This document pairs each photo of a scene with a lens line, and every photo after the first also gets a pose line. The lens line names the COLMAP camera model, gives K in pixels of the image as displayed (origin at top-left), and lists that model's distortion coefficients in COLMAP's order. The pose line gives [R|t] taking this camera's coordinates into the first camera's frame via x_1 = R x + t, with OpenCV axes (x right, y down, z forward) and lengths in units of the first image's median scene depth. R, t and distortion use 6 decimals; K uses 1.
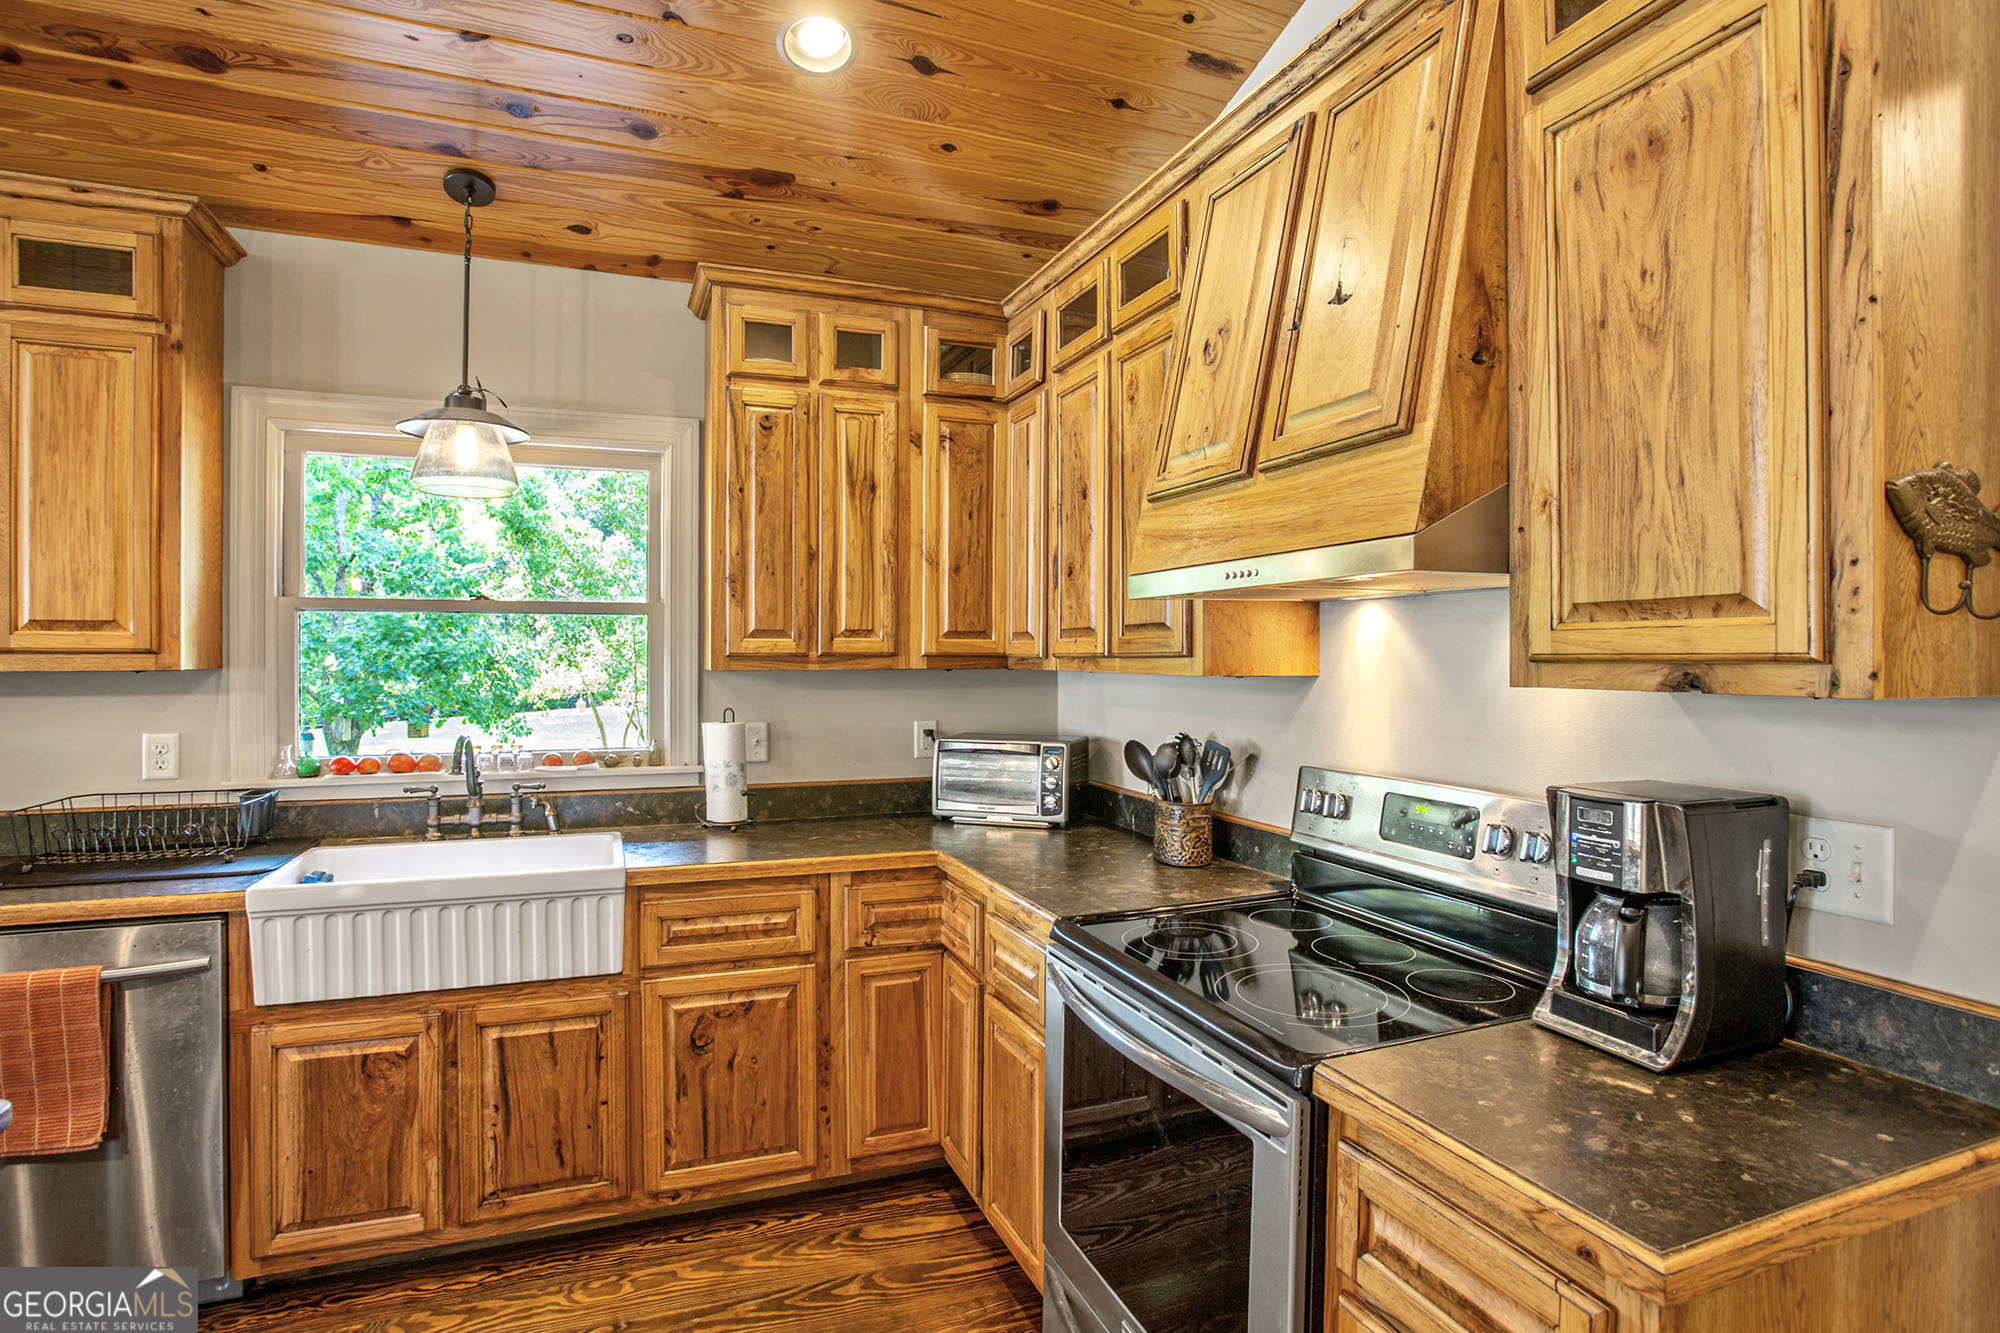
lens RADIAL K [[1011.0, 0, 1010.3], [0, 1011.0, 663.8], [0, 0, 1]] dist [-0.087253, 0.043870]
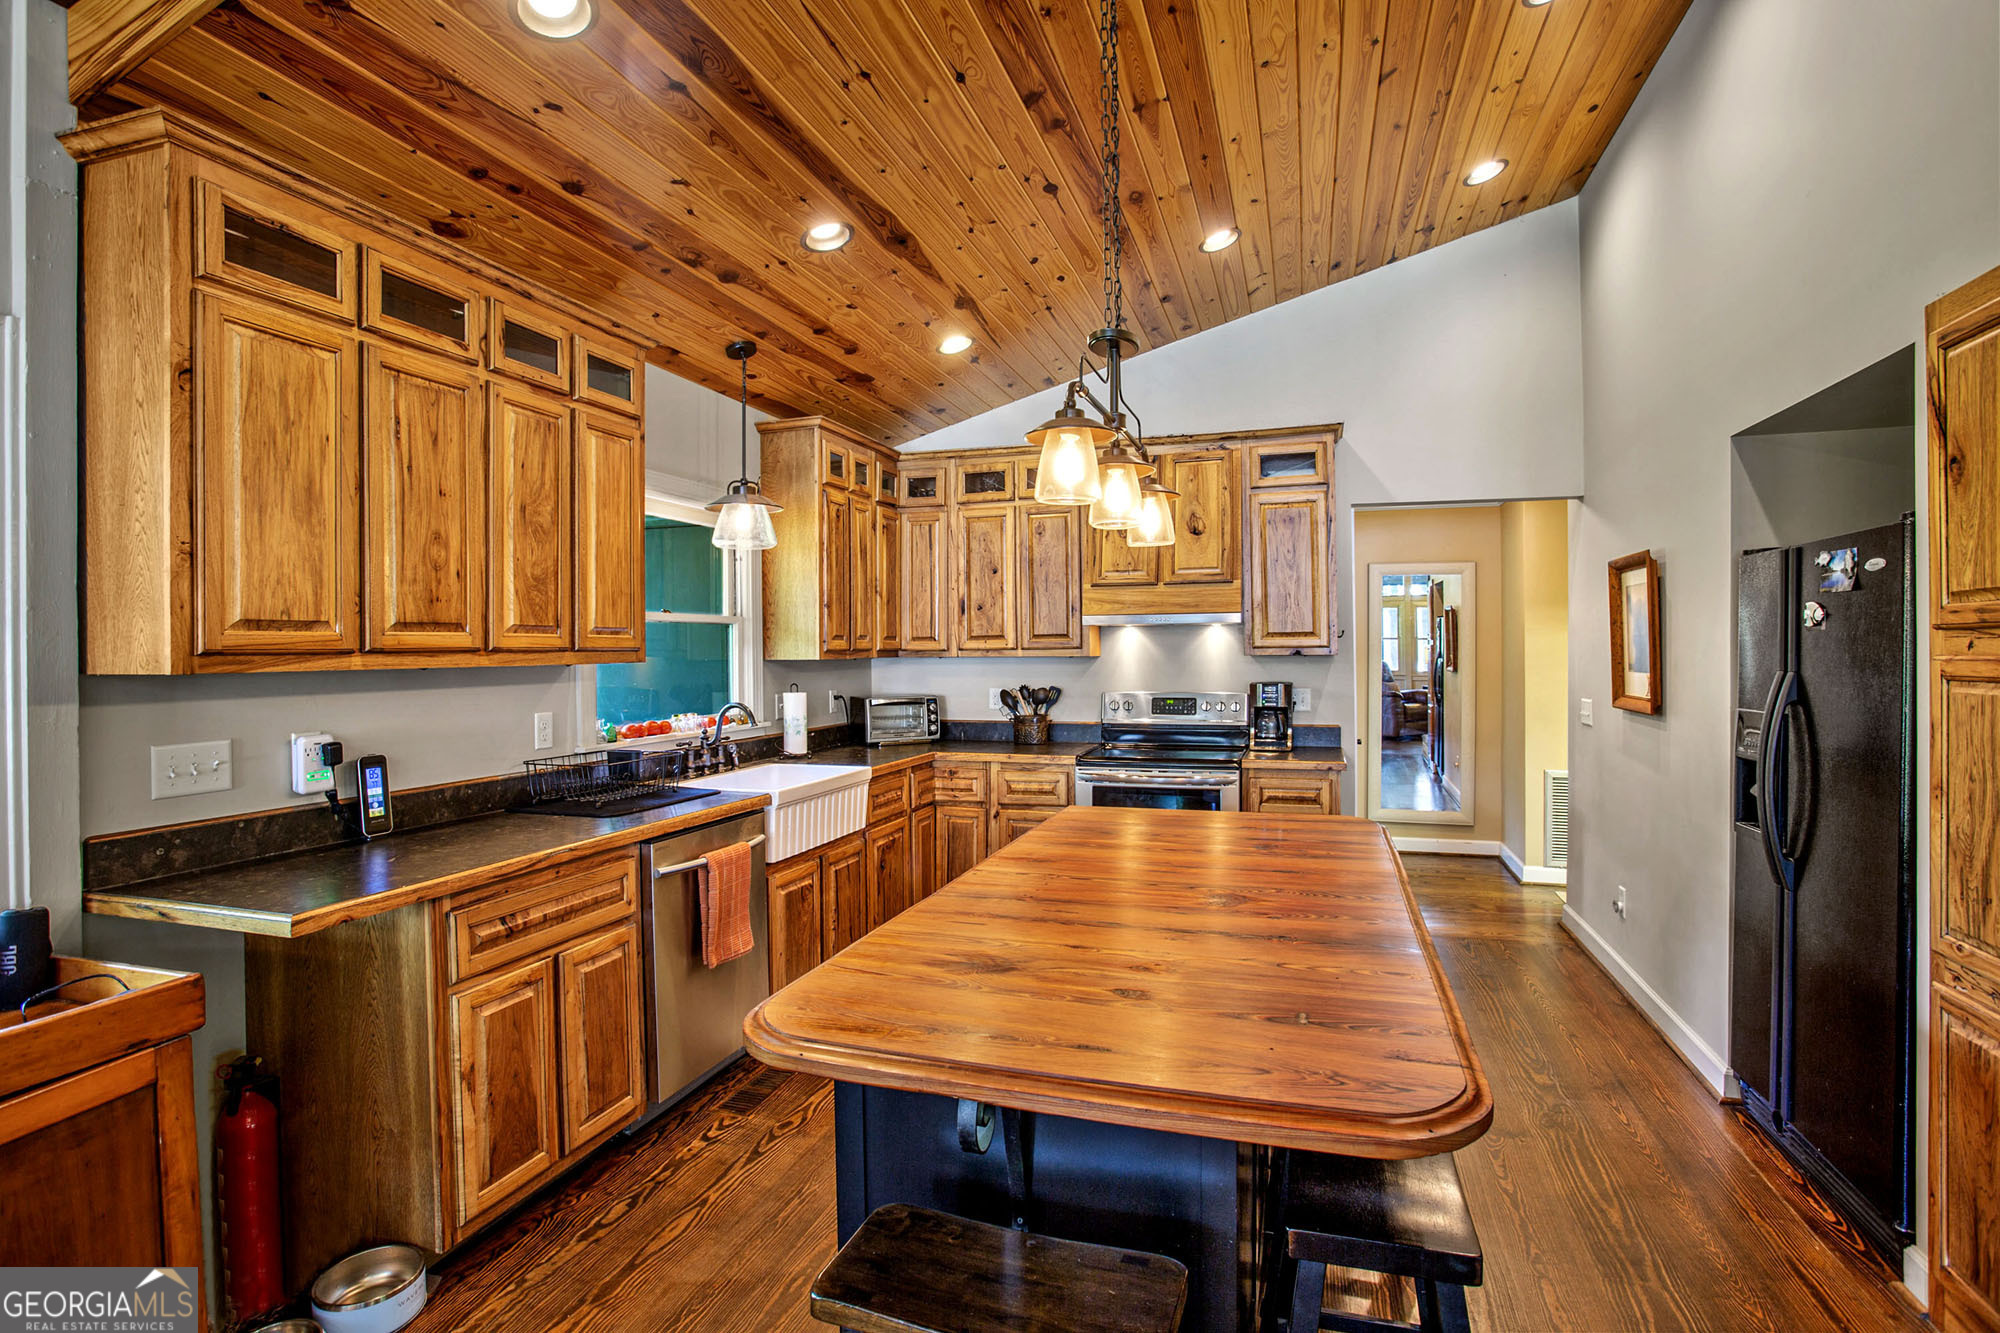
lens RADIAL K [[976.0, 0, 1008.4], [0, 976.0, 656.6], [0, 0, 1]] dist [-0.082938, 0.037768]
pose [[0.631845, -0.012215, 0.774998, -1.590412], [0.016412, 0.999862, 0.002379, 0.003768], [-0.774921, 0.011216, 0.631959, -0.313265]]
